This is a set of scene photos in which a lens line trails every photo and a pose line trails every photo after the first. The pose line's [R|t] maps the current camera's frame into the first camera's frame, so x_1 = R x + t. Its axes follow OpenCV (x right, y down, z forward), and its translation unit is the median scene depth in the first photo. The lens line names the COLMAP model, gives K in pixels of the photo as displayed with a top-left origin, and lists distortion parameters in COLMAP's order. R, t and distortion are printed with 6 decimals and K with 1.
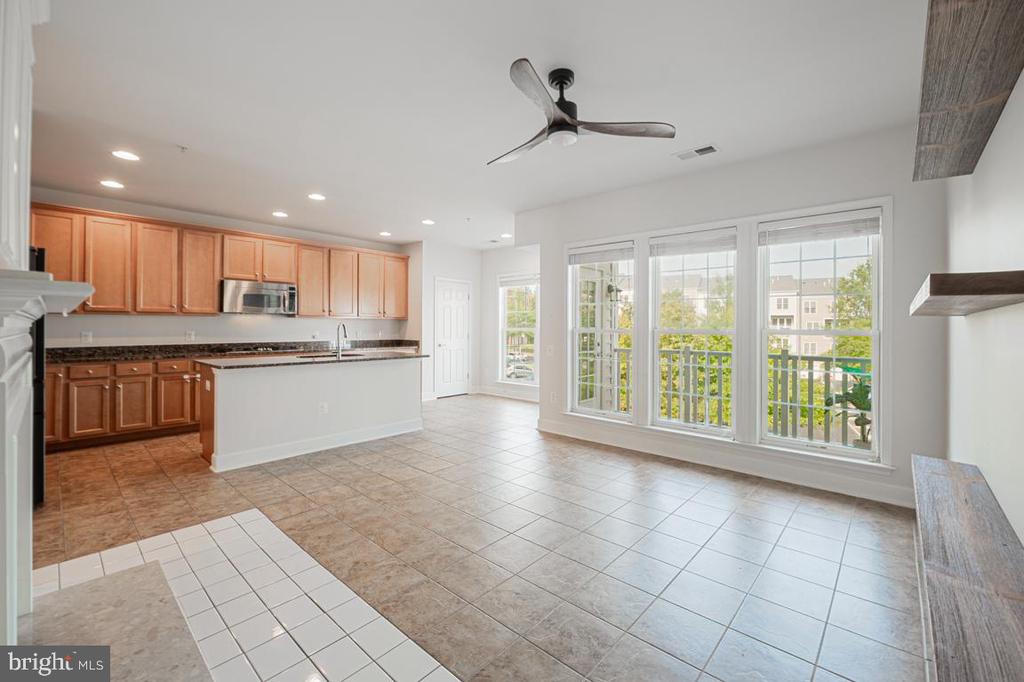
lens RADIAL K [[434.1, 0, 526.1], [0, 434.1, 329.3], [0, 0, 1]] dist [-0.012719, -0.000175]
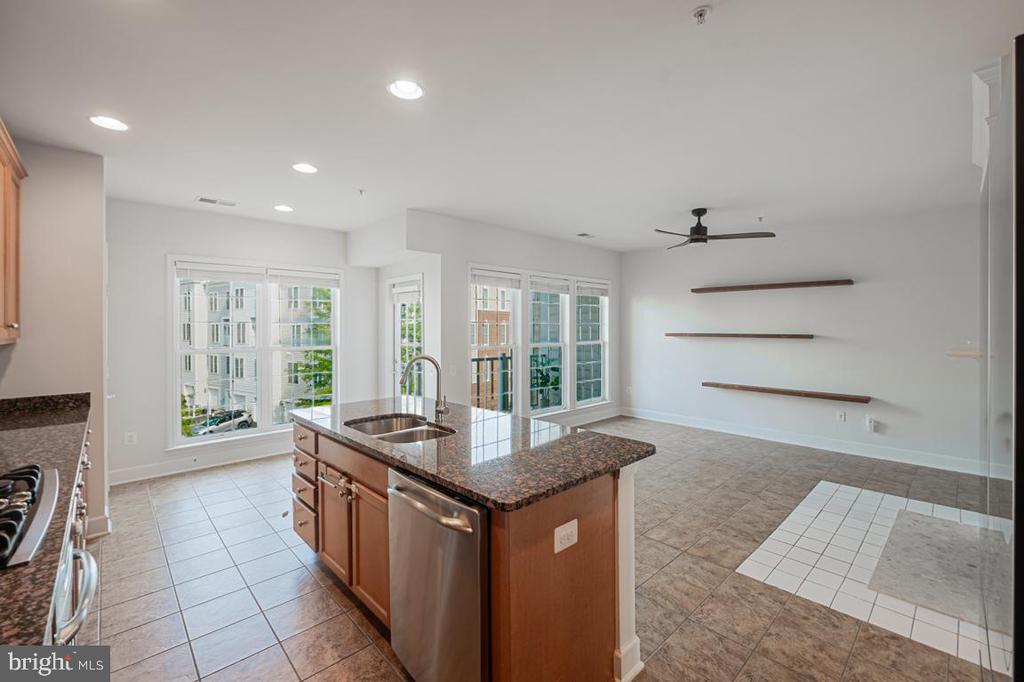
lens RADIAL K [[434.1, 0, 514.2], [0, 434.1, 332.3], [0, 0, 1]] dist [-0.012719, -0.000175]
pose [[0.083534, -0.011095, 0.996443, -1.489616], [0.005456, 0.999928, 0.010676, -0.074338], [-0.996490, 0.004545, 0.083588, 1.340123]]
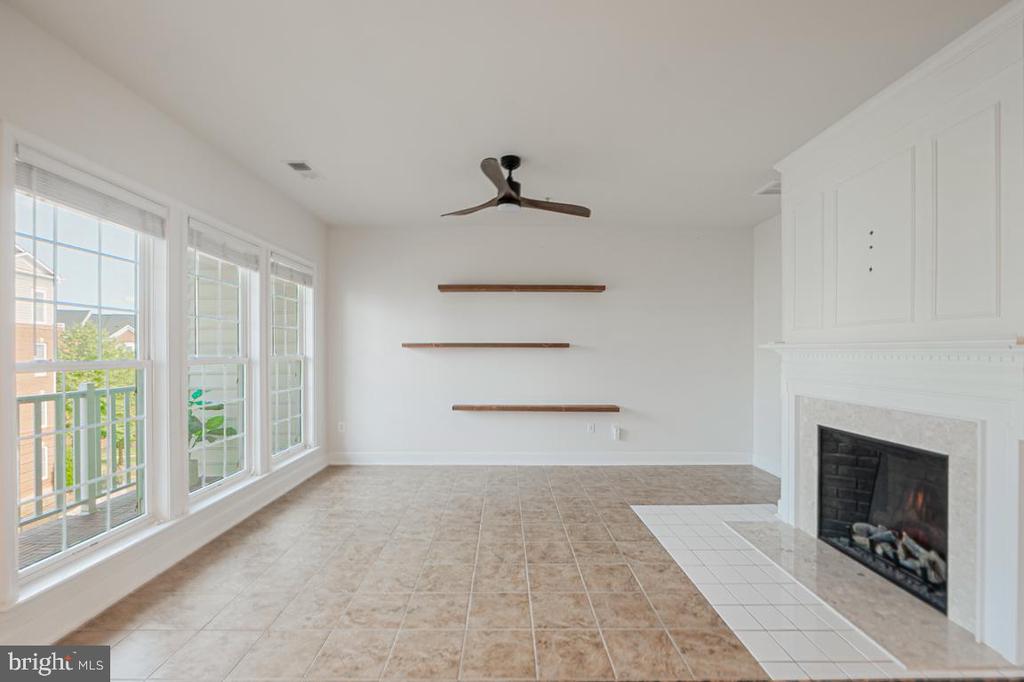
lens RADIAL K [[434.1, 0, 507.2], [0, 434.1, 354.5], [0, 0, 1]] dist [-0.012719, -0.000175]
pose [[-0.664594, -0.004933, 0.747188, -0.721212], [0.004959, 0.999927, 0.011012, -0.017790], [-0.747188, 0.011024, -0.664521, 1.529759]]
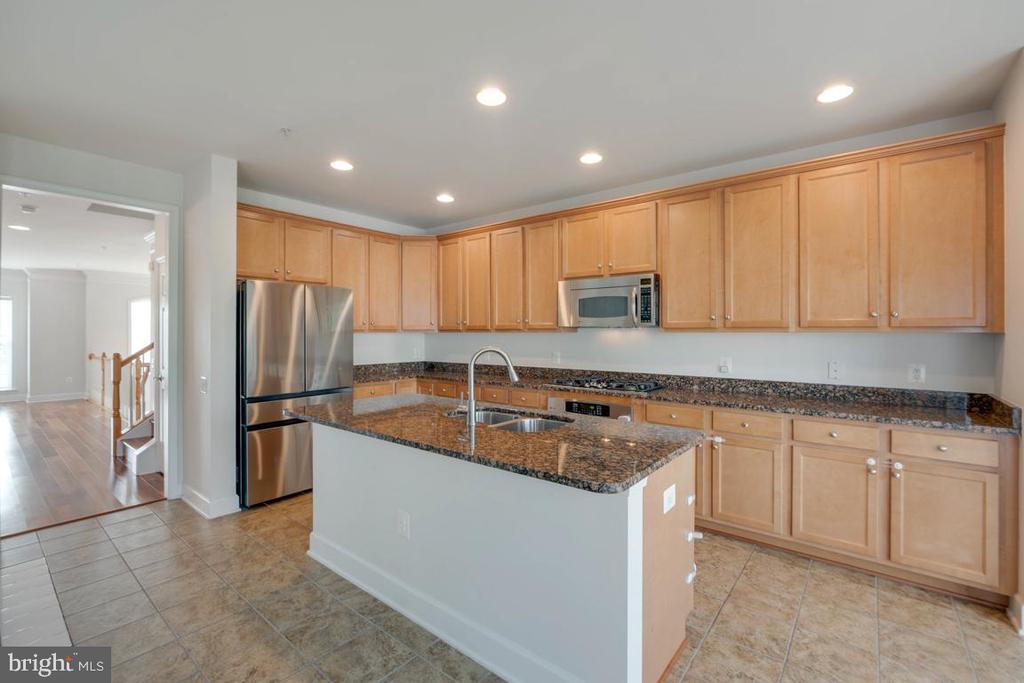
lens RADIAL K [[441.7, 0, 505.9], [0, 441.7, 334.9], [0, 0, 1]] dist [-0.002185, -0.000395]
pose [[0.039082, -0.001414, -0.999235, 0.045882], [-0.005978, 0.999981, -0.001649, -0.044278], [0.999218, 0.006037, 0.039073, 1.580178]]
